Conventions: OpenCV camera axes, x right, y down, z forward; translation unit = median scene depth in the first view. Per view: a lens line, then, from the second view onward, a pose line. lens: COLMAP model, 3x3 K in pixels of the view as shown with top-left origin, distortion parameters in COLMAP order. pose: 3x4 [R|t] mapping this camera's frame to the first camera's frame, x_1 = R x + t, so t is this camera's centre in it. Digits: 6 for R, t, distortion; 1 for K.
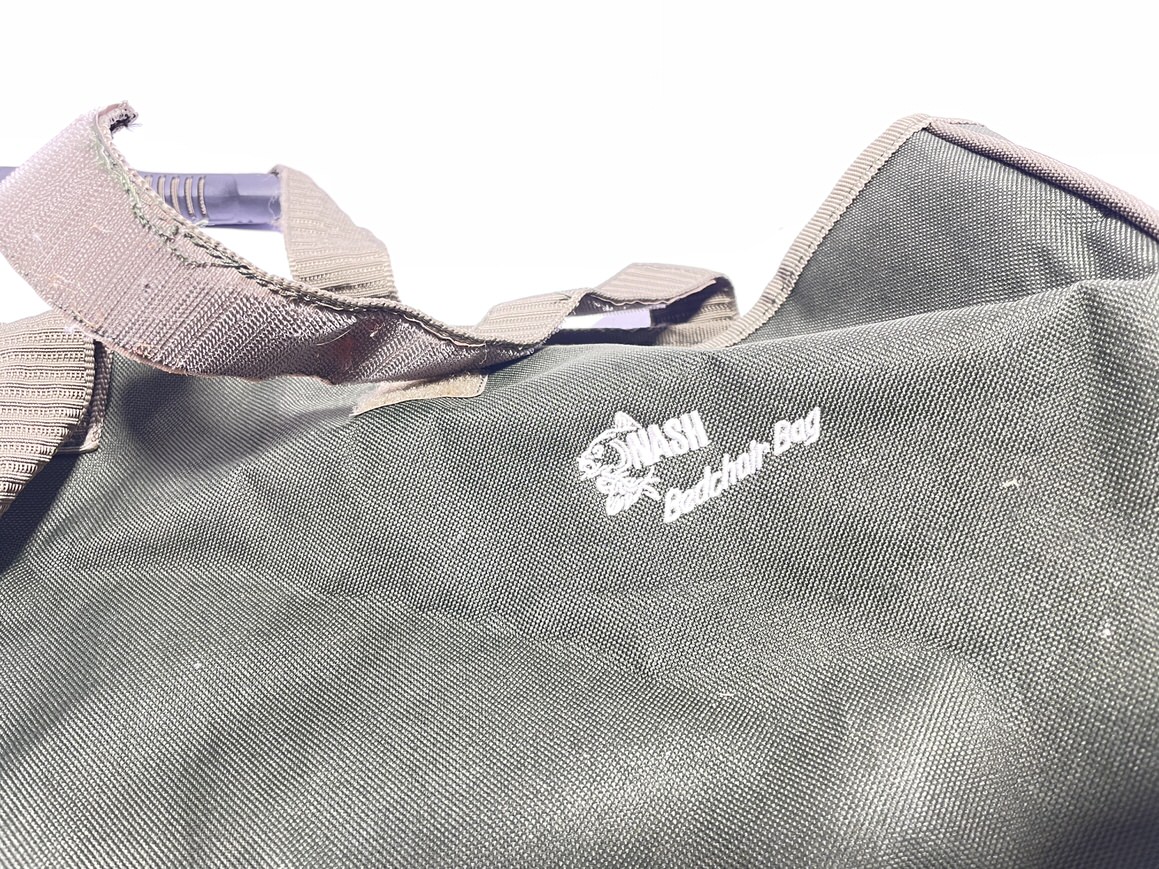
lens RADIAL K [[921.8, 0, 563.6], [0, 921.8, 408.2], [0, 0, 1]] dist [0.057495, -0.001602]
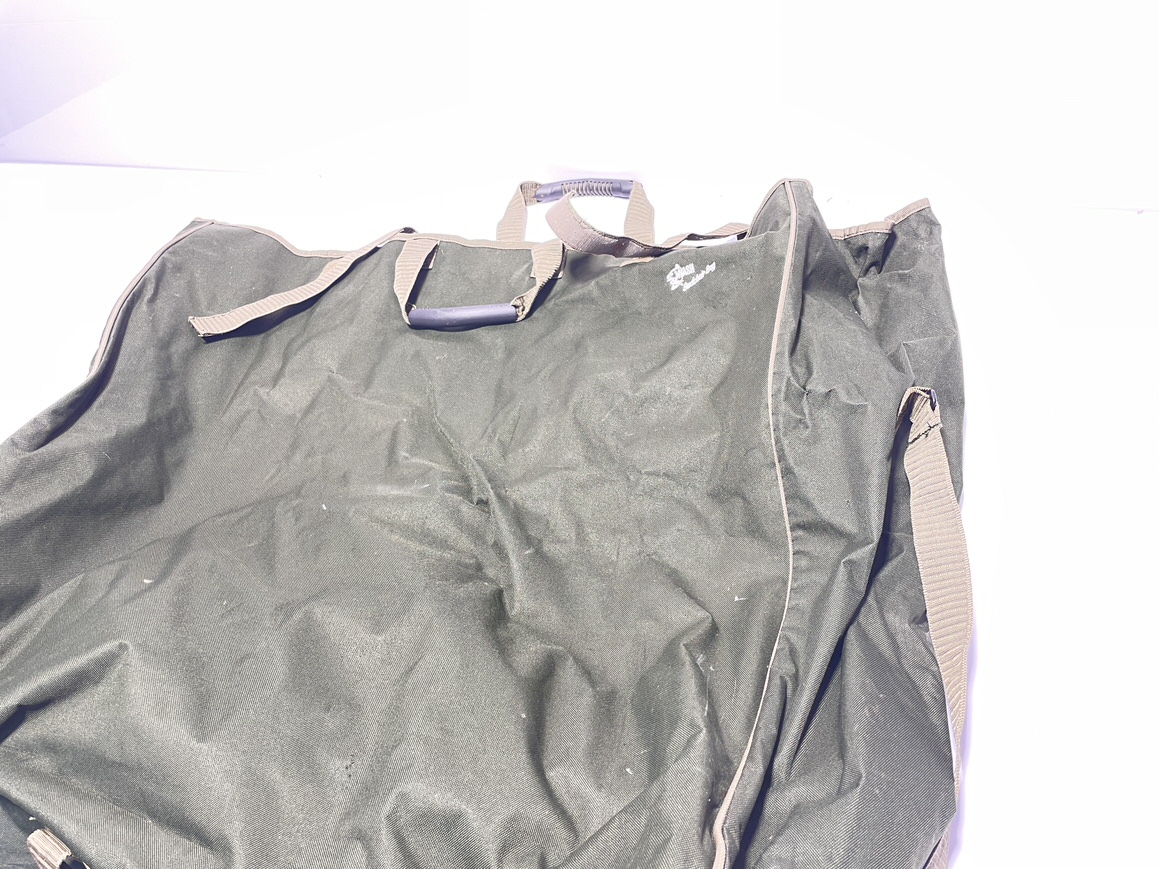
lens RADIAL K [[845.8, 0, 579.5], [0, 845.8, 434.5], [0, 0, 1]] dist [0.013430, -0.004488]
pose [[0.904580, 0.097931, -0.414904, 1.217784], [-0.051683, 0.991270, 0.121293, 0.299708], [0.423160, -0.088276, 0.901744, -2.452248]]
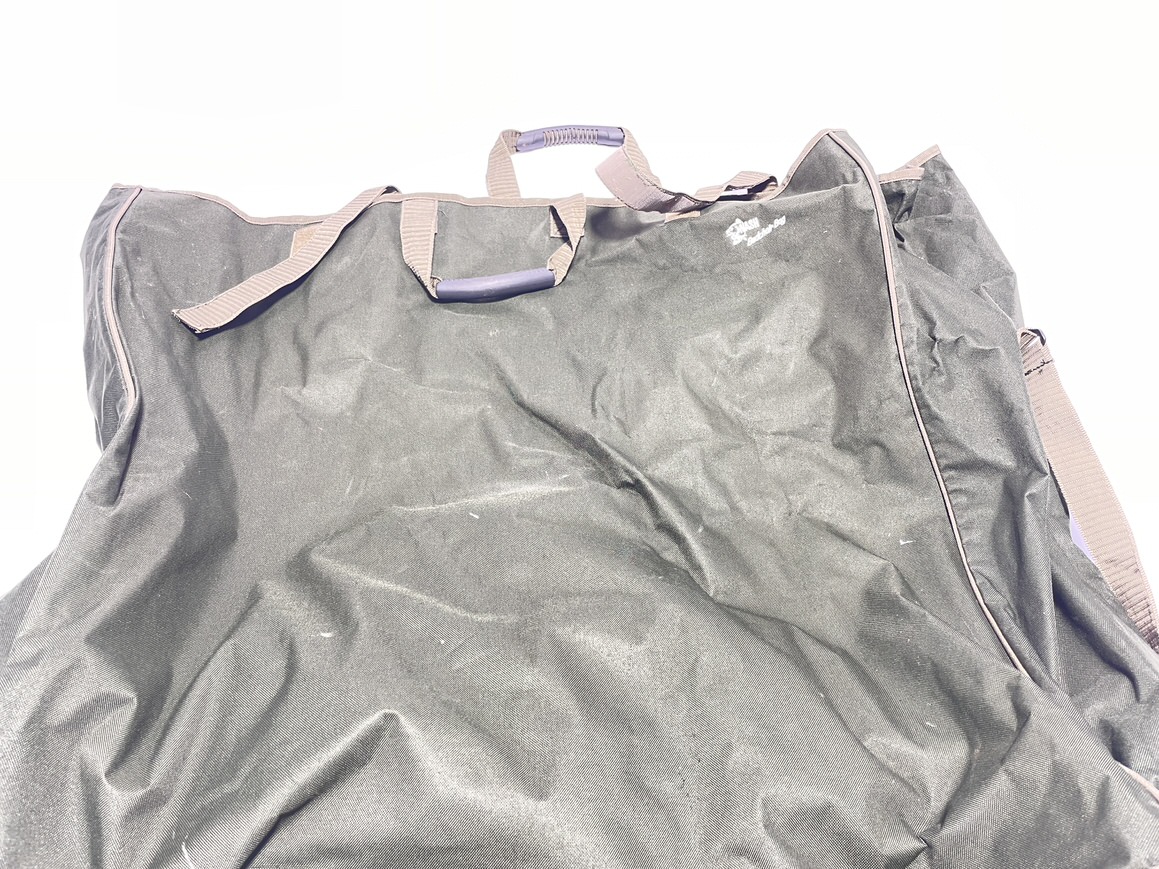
lens RADIAL K [[845.8, 0, 579.5], [0, 845.8, 434.5], [0, 0, 1]] dist [0.013430, -0.004488]
pose [[0.993819, 0.007629, -0.110749, -0.195730], [0.014760, 0.979697, 0.199941, 0.168266], [0.110026, -0.200340, 0.973529, -2.706636]]
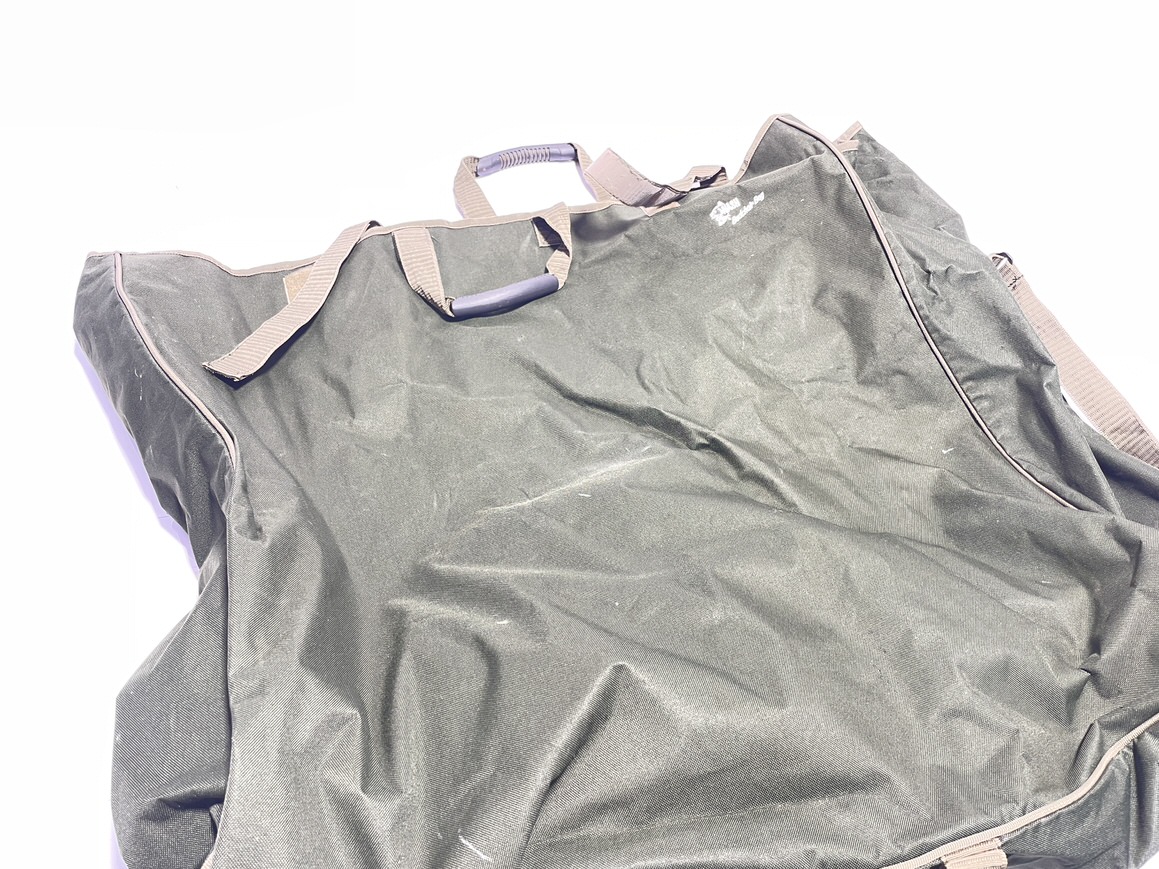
lens RADIAL K [[845.8, 0, 579.5], [0, 845.8, 434.5], [0, 0, 1]] dist [0.013430, -0.004488]
pose [[0.980868, -0.178716, 0.077188, -1.036483], [0.165393, 0.974165, 0.153780, 0.334554], [-0.102677, -0.138071, 0.985086, -2.882312]]
